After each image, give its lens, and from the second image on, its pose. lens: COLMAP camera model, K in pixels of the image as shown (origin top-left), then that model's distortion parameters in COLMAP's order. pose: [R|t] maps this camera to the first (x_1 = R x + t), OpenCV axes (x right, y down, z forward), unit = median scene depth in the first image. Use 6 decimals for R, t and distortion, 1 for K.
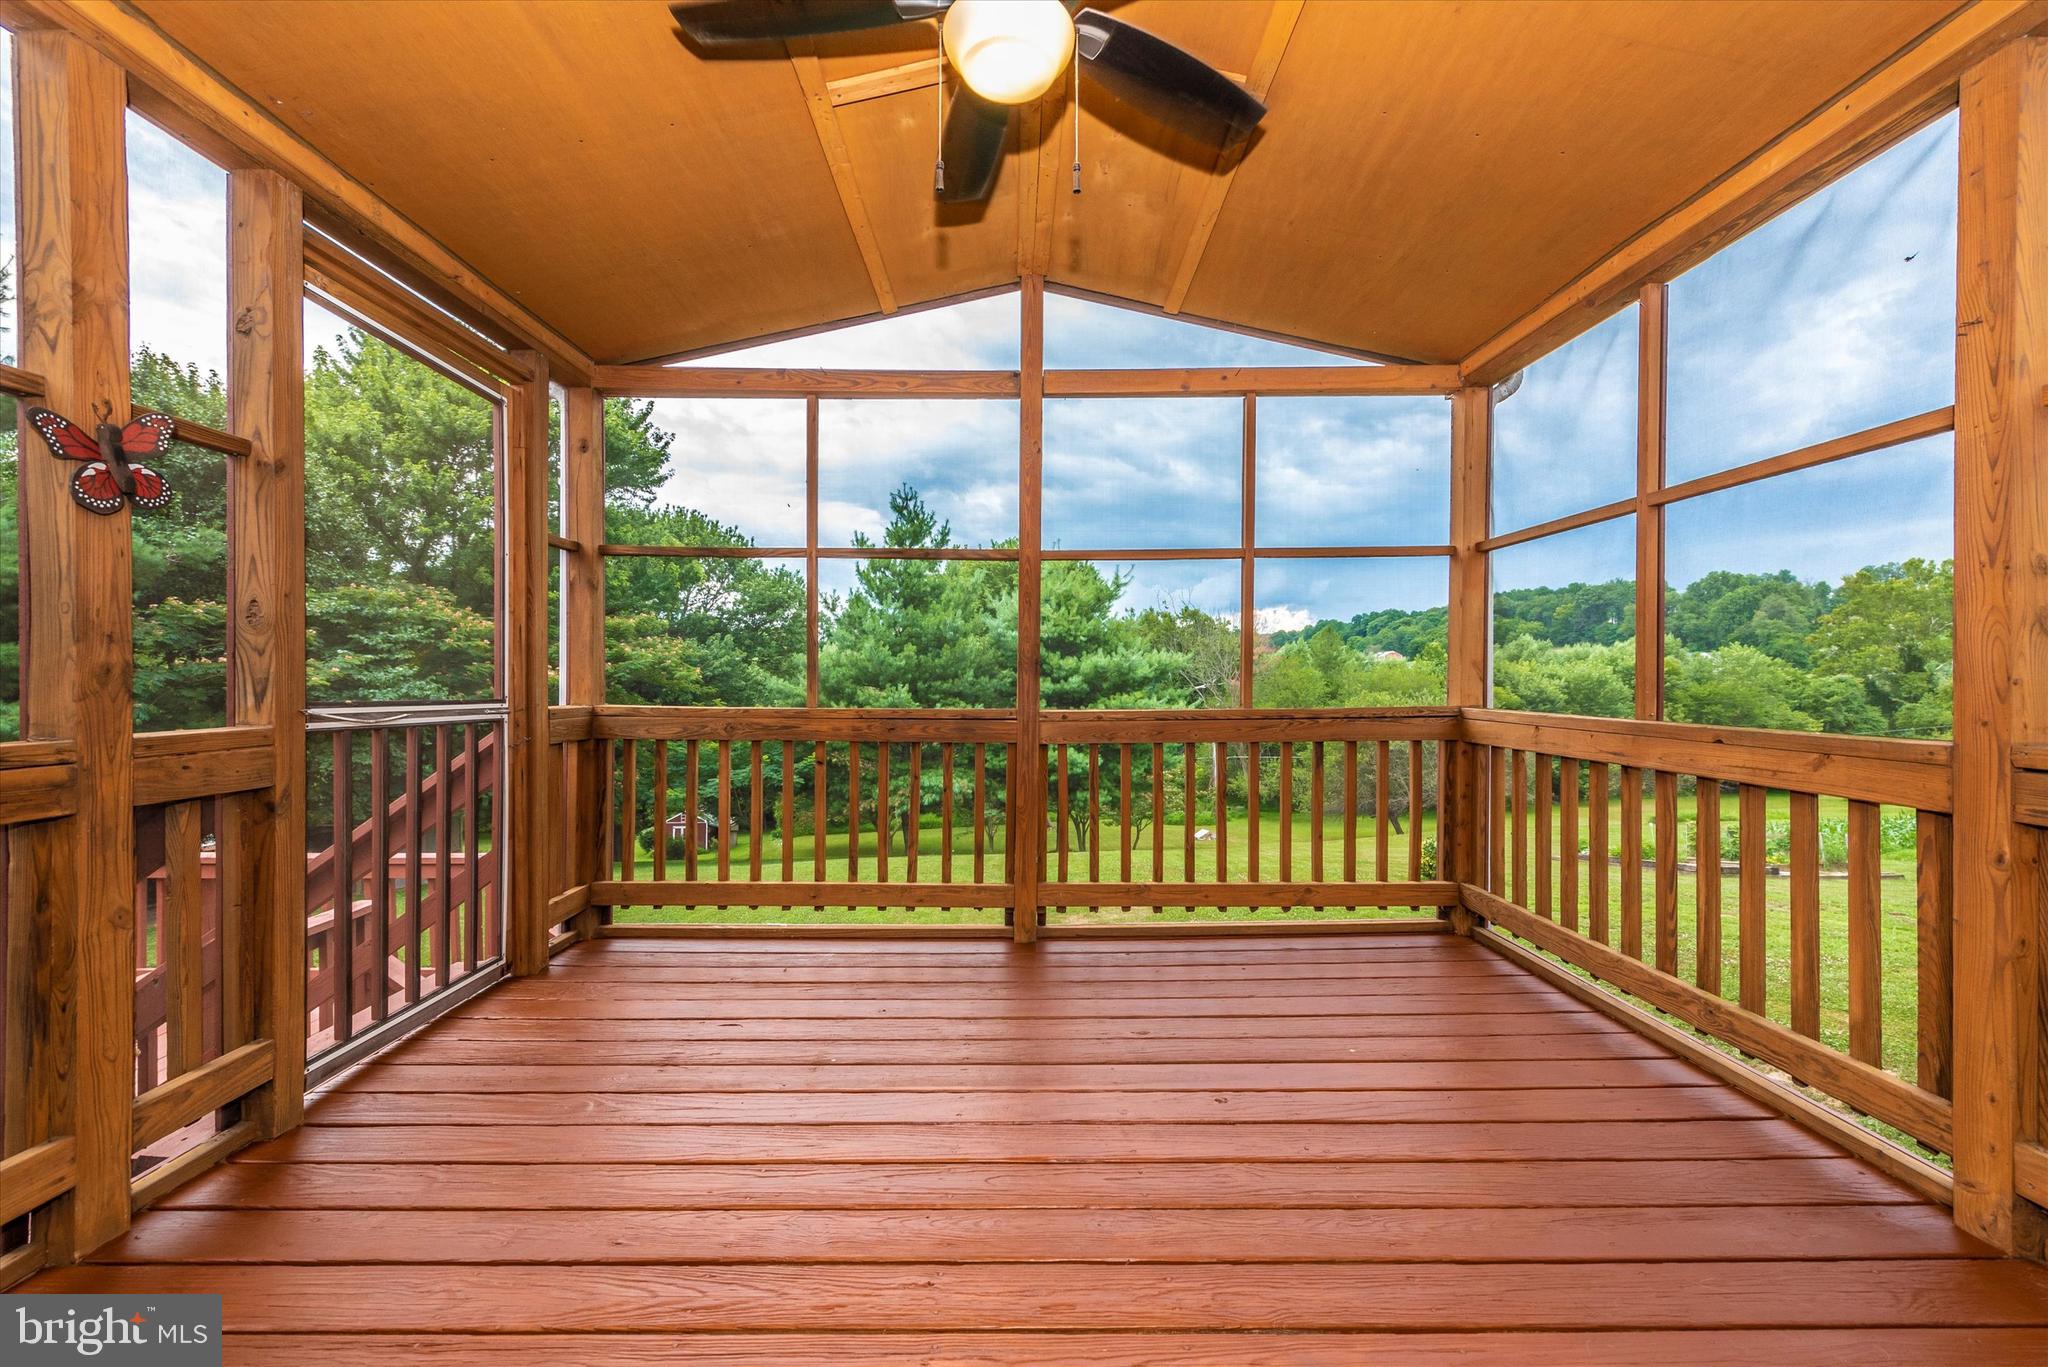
lens RADIAL K [[795.3, 0, 1021.3], [0, 795.3, 677.1], [0, 0, 1]] dist [0.018546, -0.006091]
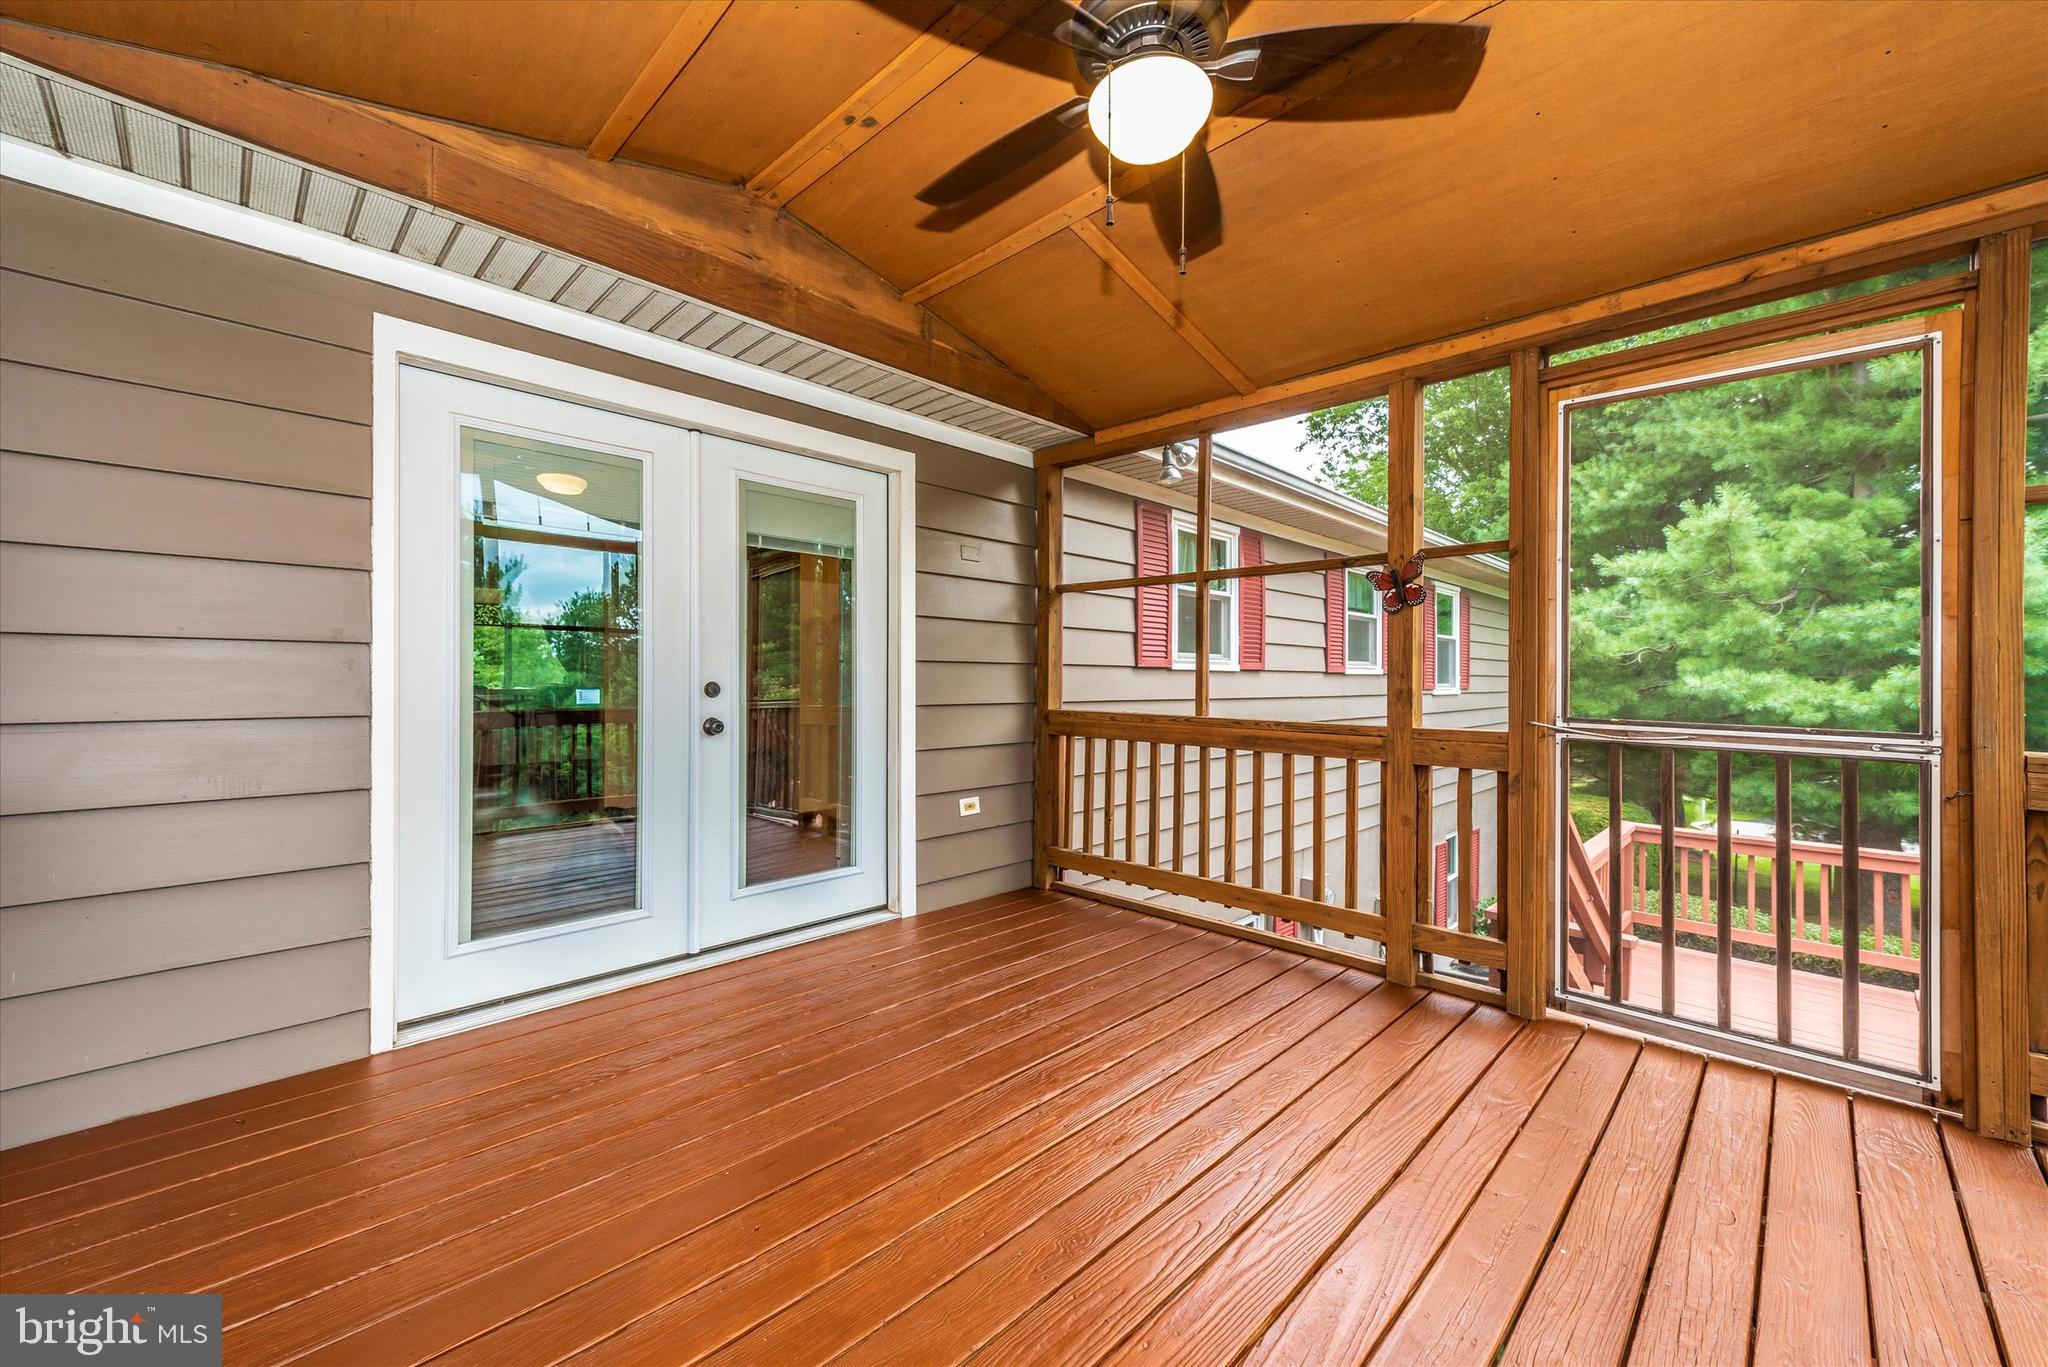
lens RADIAL K [[807.9, 0, 1024.0], [0, 807.9, 683.5], [0, 0, 1]] dist [0.008299, 0.000198]
pose [[-0.706030, -0.000303, -0.708182, 0.568952], [-0.006898, 0.999955, 0.006450, -0.022381], [0.708149, 0.009439, -0.706000, 1.081640]]
